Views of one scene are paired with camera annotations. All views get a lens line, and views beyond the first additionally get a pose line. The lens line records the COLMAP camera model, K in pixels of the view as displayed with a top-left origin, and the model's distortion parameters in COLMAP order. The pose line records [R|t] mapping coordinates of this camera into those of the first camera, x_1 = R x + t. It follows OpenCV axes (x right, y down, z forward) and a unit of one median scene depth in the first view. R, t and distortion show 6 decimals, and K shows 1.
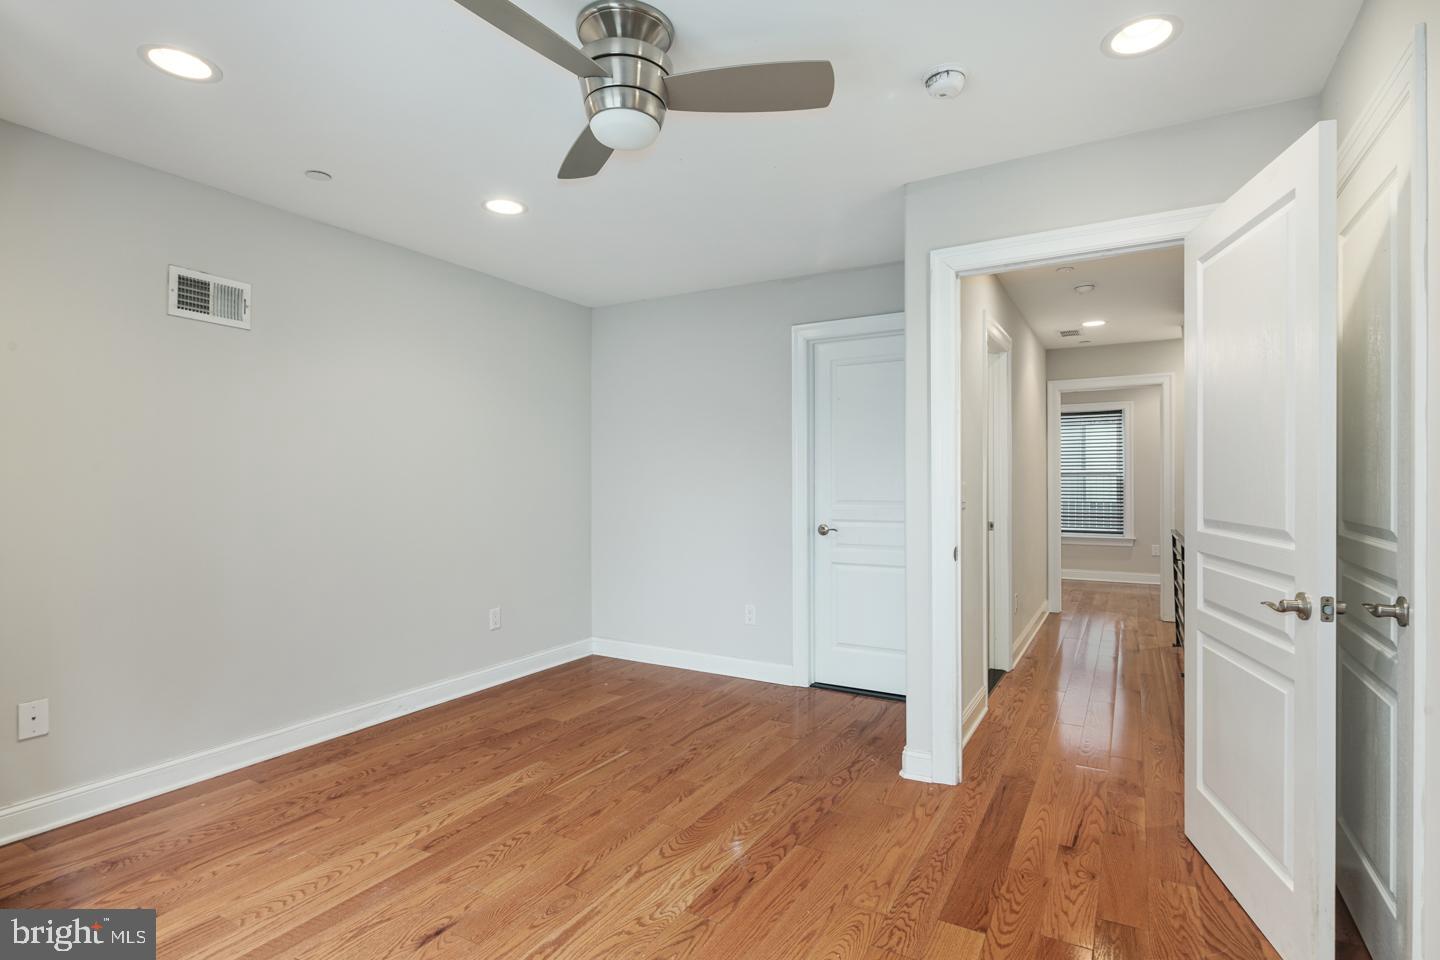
lens RADIAL K [[715.4, 0, 724.0], [0, 715.4, 484.5], [0, 0, 1]] dist [0.004260, -0.001265]
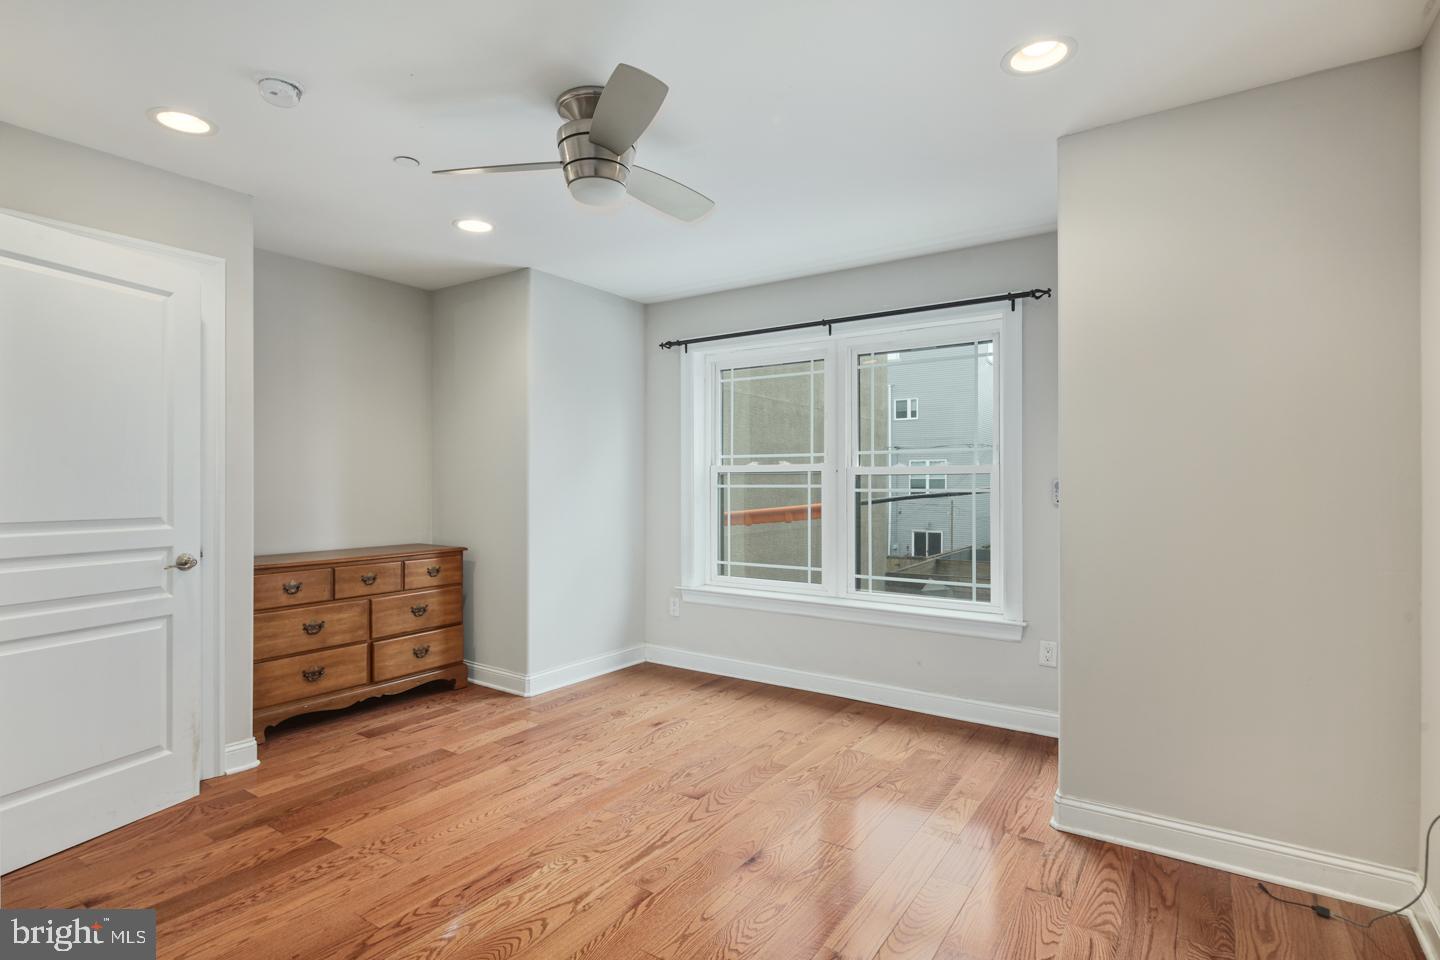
lens RADIAL K [[715.4, 0, 715.2], [0, 715.4, 478.0], [0, 0, 1]] dist [0.004260, -0.001265]
pose [[-0.998185, -0.000885, 0.060218, -0.369320], [-0.000856, 1.000000, 0.000498, -0.016315], [-0.060218, 0.000445, -0.998185, 1.997020]]
